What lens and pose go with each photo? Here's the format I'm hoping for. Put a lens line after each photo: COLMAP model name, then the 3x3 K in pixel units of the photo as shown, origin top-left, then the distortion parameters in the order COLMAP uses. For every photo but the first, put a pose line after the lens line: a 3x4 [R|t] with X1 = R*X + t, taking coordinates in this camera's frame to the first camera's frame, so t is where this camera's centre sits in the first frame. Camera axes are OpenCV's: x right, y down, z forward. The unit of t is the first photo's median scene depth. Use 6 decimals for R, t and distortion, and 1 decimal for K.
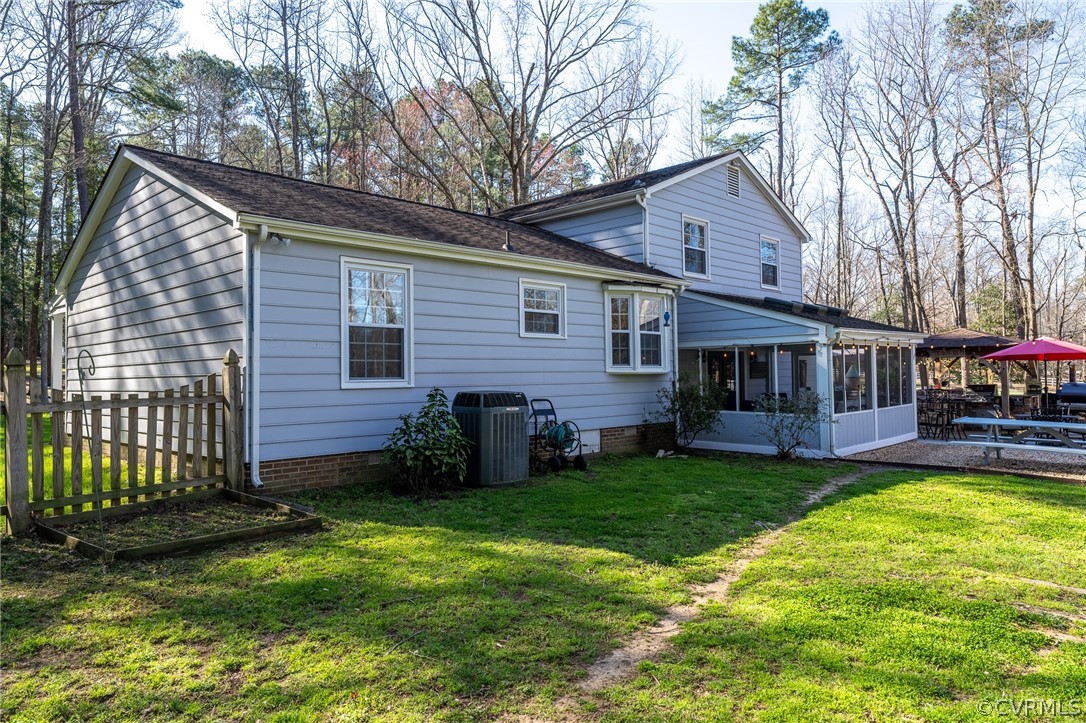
lens RADIAL K [[714.6, 0, 542.8], [0, 714.6, 362.2], [0, 0, 1]] dist [-0.000653, -0.000145]
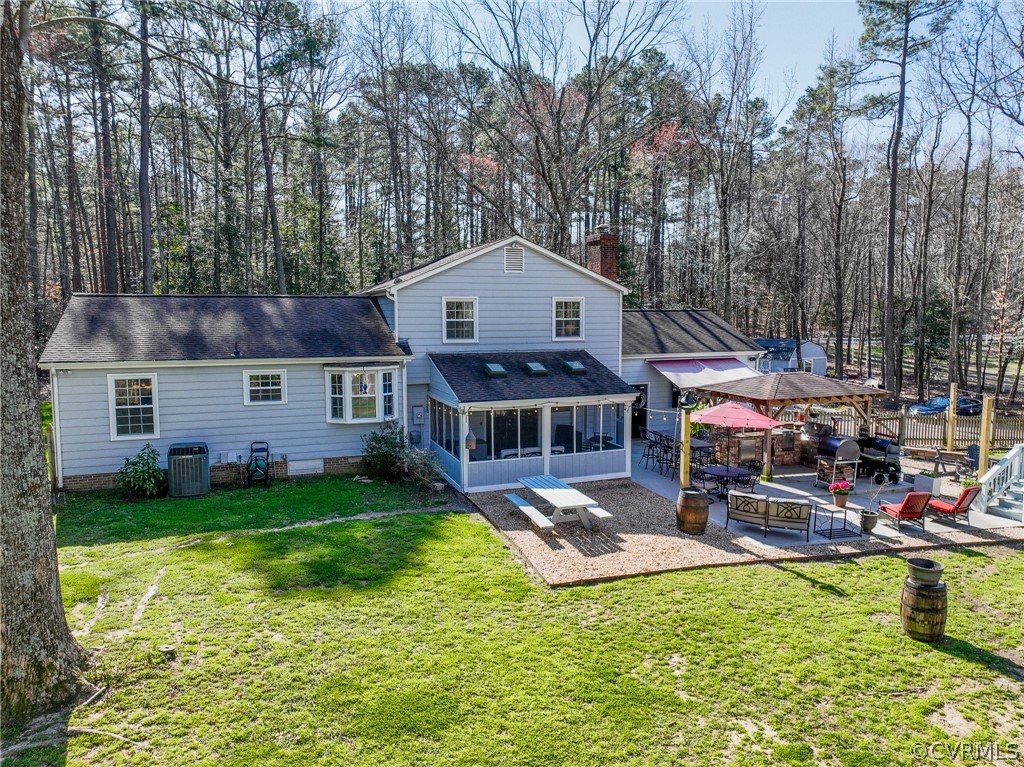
lens RADIAL K [[725.8, 0, 511.5], [0, 725.8, 382.5], [0, 0, 1]] dist [0.001967, 0.001255]
pose [[0.914432, 0.048484, -0.401825, 1.114027], [-0.004181, 0.993878, 0.110405, -0.254053], [0.404718, -0.099277, 0.909037, -0.261104]]
